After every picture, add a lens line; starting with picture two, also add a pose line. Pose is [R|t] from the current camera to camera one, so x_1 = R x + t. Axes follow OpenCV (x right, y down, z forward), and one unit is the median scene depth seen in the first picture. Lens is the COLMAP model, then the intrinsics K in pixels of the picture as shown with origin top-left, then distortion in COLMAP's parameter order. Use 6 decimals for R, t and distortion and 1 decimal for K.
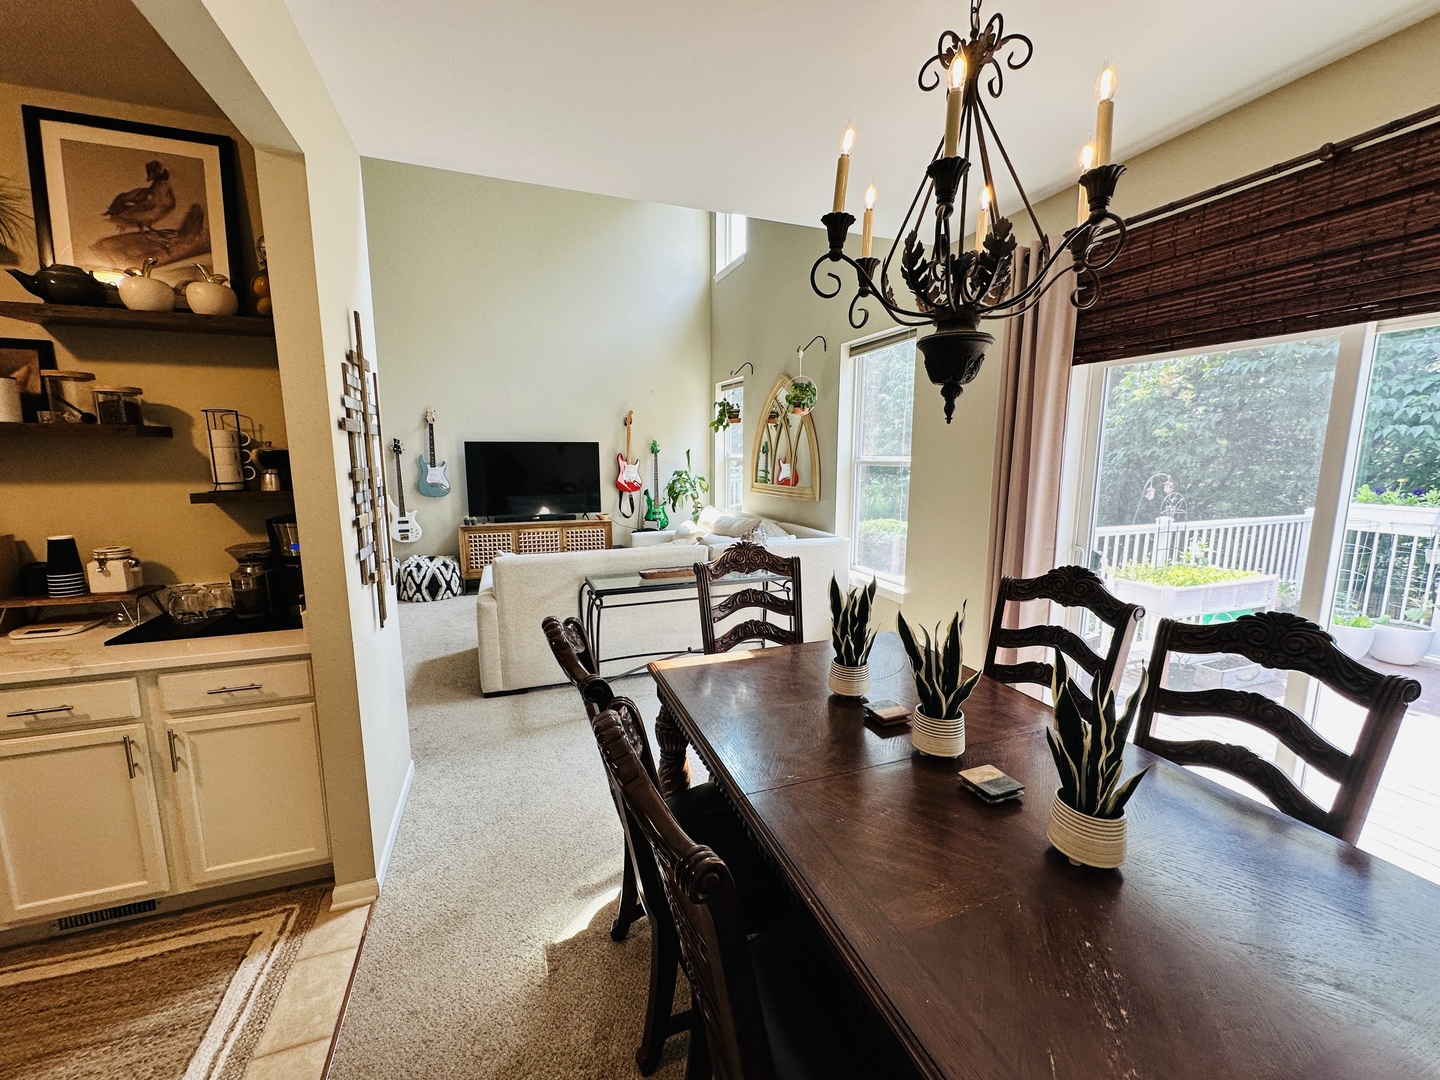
lens RADIAL K [[576.0, 0, 720.2], [0, 576.0, 539.9], [0, 0, 1]] dist [-0.002923, 0.000727]
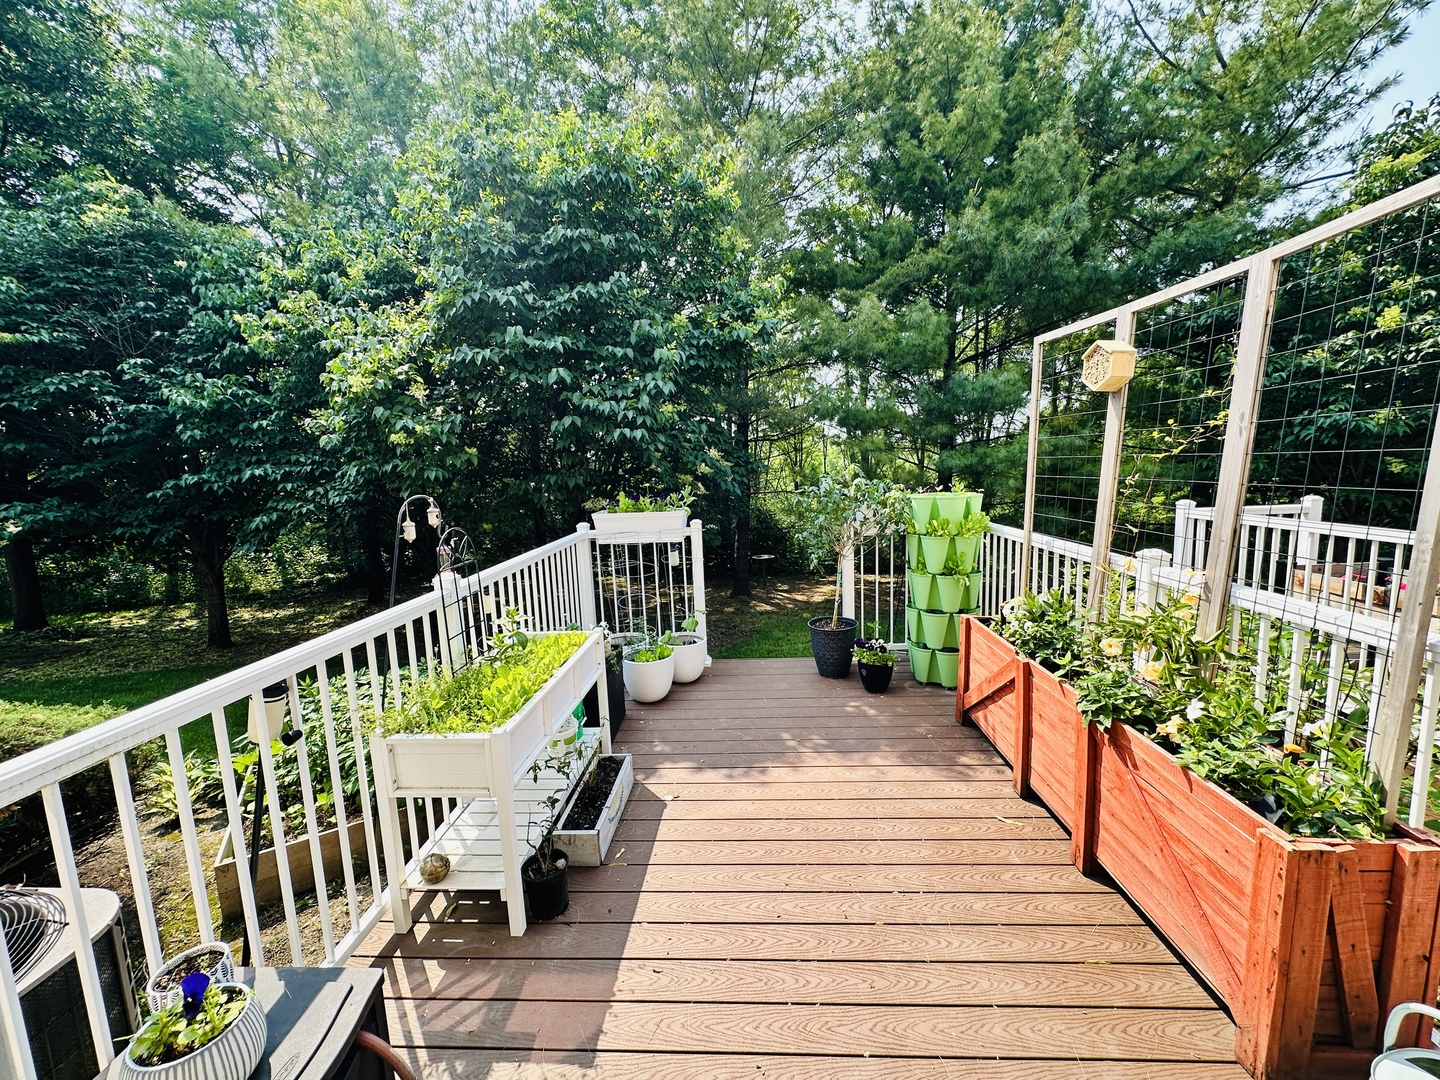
lens RADIAL K [[576.0, 0, 721.8], [0, 576.0, 540.2], [0, 0, 1]] dist [-0.002923, 0.000727]
pose [[0.398837, -0.139035, 0.906421, 0.385172], [0.177650, 0.981429, 0.072372, -0.063098], [-0.899650, 0.132160, 0.416129, 0.528874]]
